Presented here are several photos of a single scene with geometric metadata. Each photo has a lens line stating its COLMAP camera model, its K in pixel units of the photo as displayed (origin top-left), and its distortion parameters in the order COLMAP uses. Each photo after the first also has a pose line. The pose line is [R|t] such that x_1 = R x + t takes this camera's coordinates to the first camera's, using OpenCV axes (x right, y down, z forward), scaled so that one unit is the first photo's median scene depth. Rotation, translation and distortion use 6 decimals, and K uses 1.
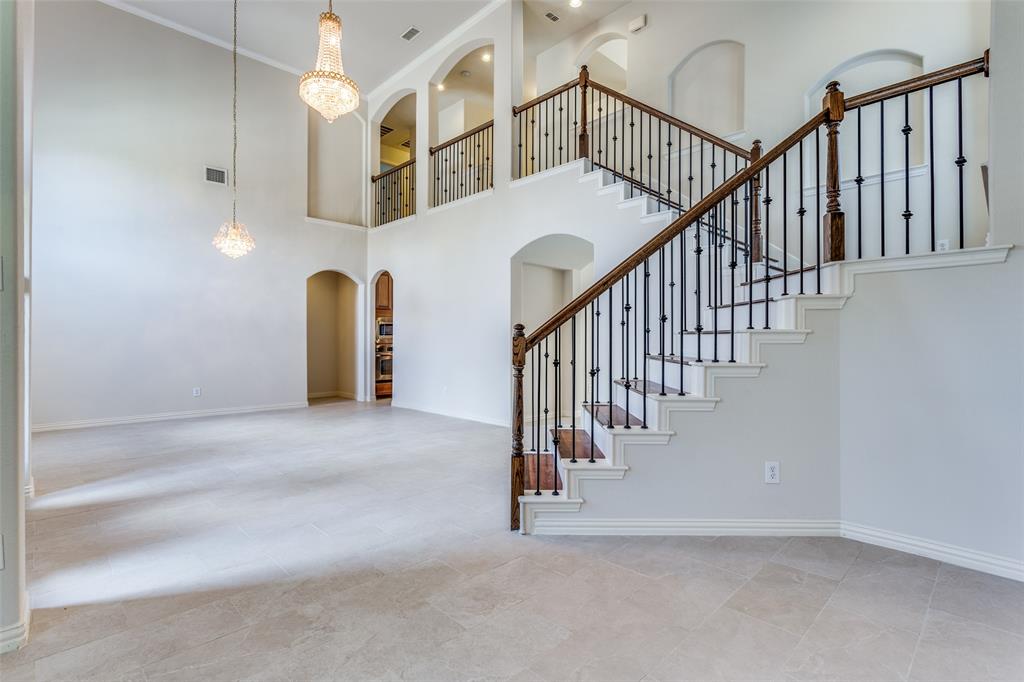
lens RADIAL K [[489.6, 0, 510.8], [0, 489.6, 344.2], [0, 0, 1]] dist [-0.006500, 0.000909]
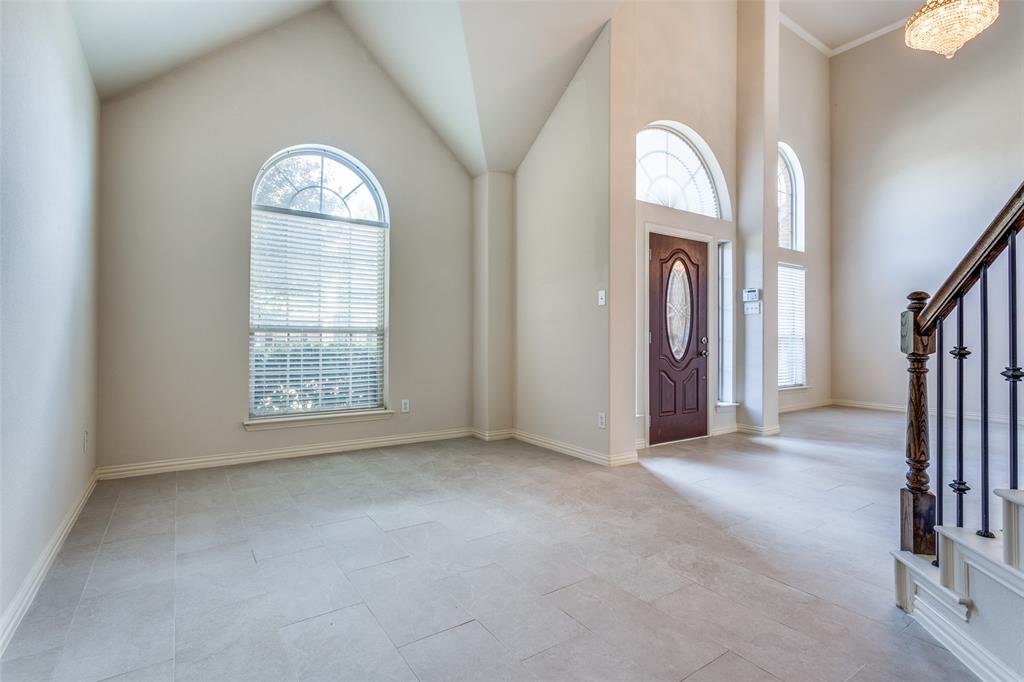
lens RADIAL K [[489.6, 0, 508.6], [0, 489.6, 328.4], [0, 0, 1]] dist [-0.006500, 0.000909]
pose [[-0.177012, -0.017156, -0.984059, 1.063804], [-0.010923, 0.999821, -0.015466, 0.022980], [0.984148, 0.008011, -0.177168, 0.775628]]
